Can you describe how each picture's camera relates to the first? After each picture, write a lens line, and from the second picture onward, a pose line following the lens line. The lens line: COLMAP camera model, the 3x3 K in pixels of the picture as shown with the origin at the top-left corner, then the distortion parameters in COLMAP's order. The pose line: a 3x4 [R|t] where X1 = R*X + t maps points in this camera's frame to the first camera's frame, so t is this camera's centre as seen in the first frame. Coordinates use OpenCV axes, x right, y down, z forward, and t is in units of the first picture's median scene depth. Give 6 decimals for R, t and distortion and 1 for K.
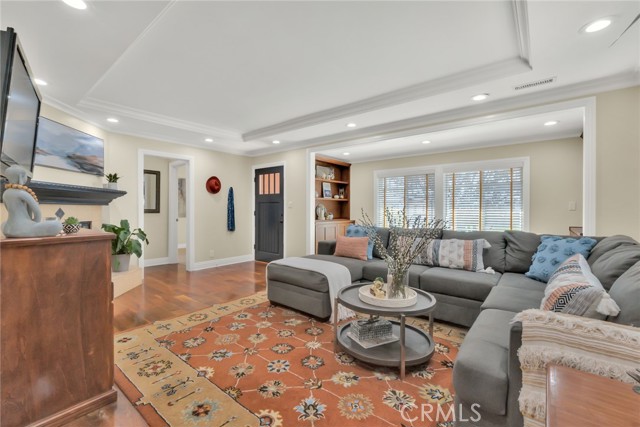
lens RADIAL K [[283.2, 0, 317.8], [0, 283.2, 212.5], [0, 0, 1]] dist [-0.001975, -0.000114]
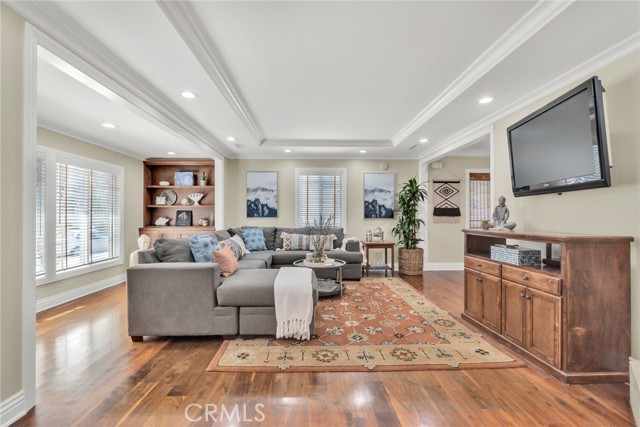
lens RADIAL K [[283.2, 0, 317.8], [0, 283.2, 212.5], [0, 0, 1]] dist [-0.001975, -0.000114]
pose [[-0.662322, 0.003226, 0.749212, -0.906332], [0.004118, 0.999991, -0.000665, -0.021780], [-0.749208, 0.002645, -0.662329, 1.799465]]
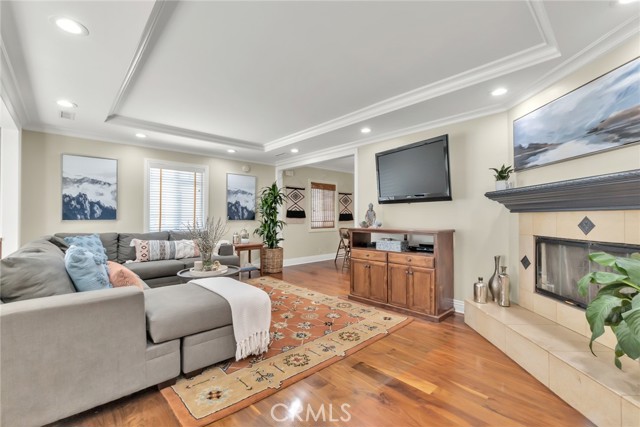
lens RADIAL K [[275.5, 0, 320.0], [0, 275.5, 213.5], [0, 0, 1]] dist [-0.004175, -0.000328]
pose [[-0.991327, -0.002713, 0.131391, -0.473169], [-0.003176, 0.999989, -0.003310, -0.022440], [-0.131381, -0.003699, -0.991325, 2.010615]]
